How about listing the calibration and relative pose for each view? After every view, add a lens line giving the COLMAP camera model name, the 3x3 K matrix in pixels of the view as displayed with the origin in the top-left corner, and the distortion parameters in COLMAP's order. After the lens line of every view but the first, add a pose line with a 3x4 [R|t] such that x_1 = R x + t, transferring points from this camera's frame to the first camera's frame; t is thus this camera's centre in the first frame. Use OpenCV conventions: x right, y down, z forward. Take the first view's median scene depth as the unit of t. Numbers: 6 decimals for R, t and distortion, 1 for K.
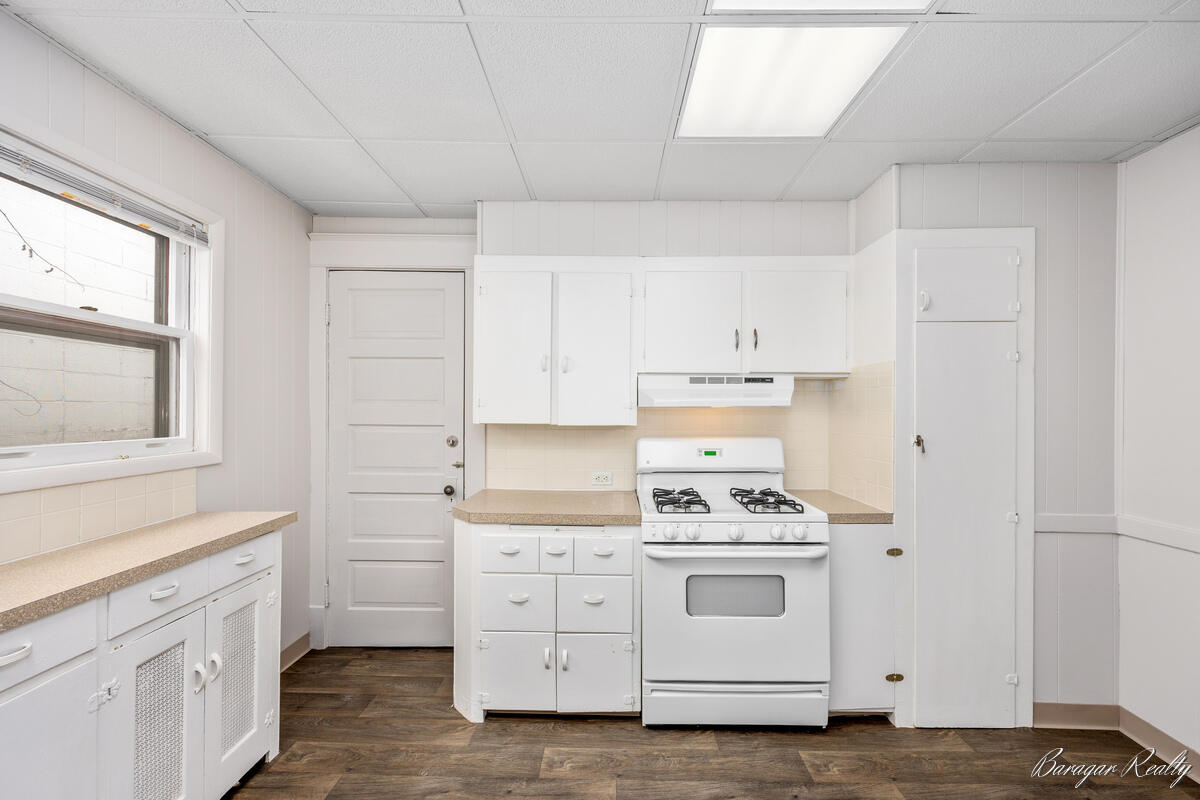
lens RADIAL K [[492.4, 0, 606.9], [0, 492.4, 409.7], [0, 0, 1]] dist [0.003807, 0.000134]
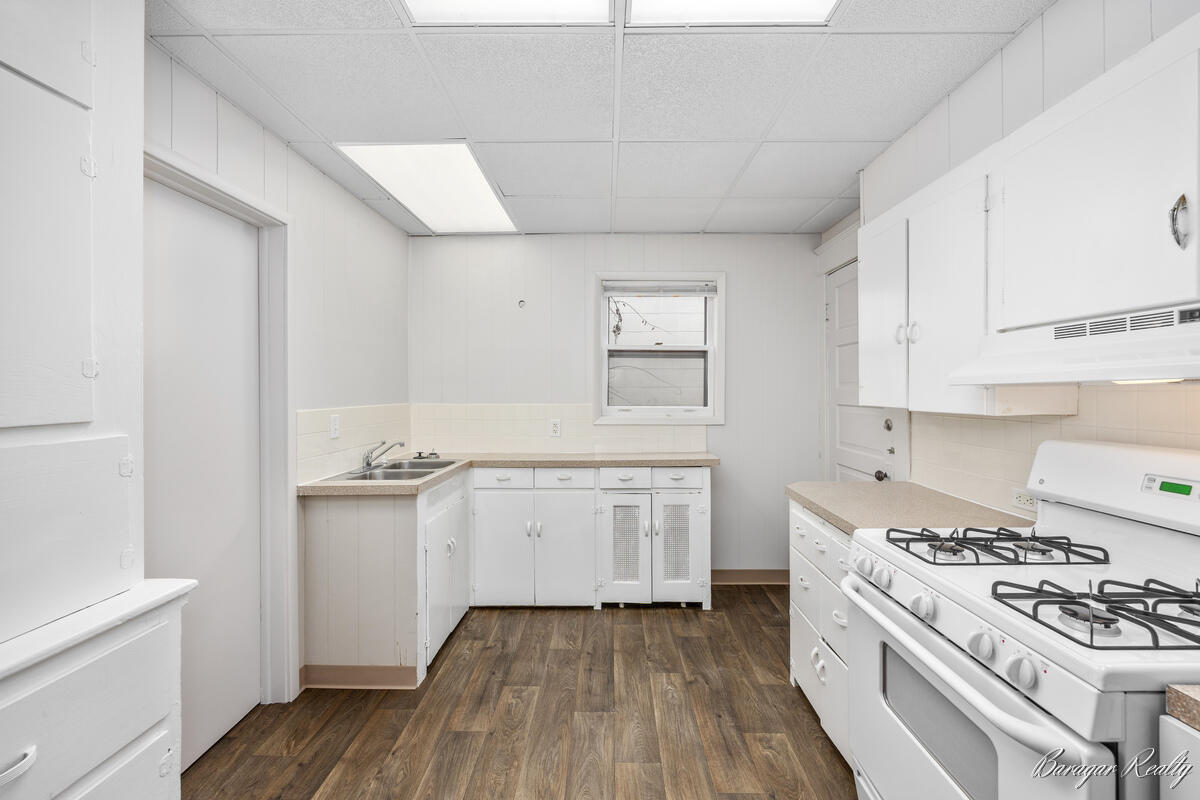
lens RADIAL K [[492.4, 0, 611.5], [0, 492.4, 390.6], [0, 0, 1]] dist [0.003807, 0.000134]
pose [[-0.004697, -0.002632, -0.999986, 0.869497], [0.007245, 0.999970, -0.002666, -0.001581], [0.999963, -0.007257, -0.004678, 0.664962]]
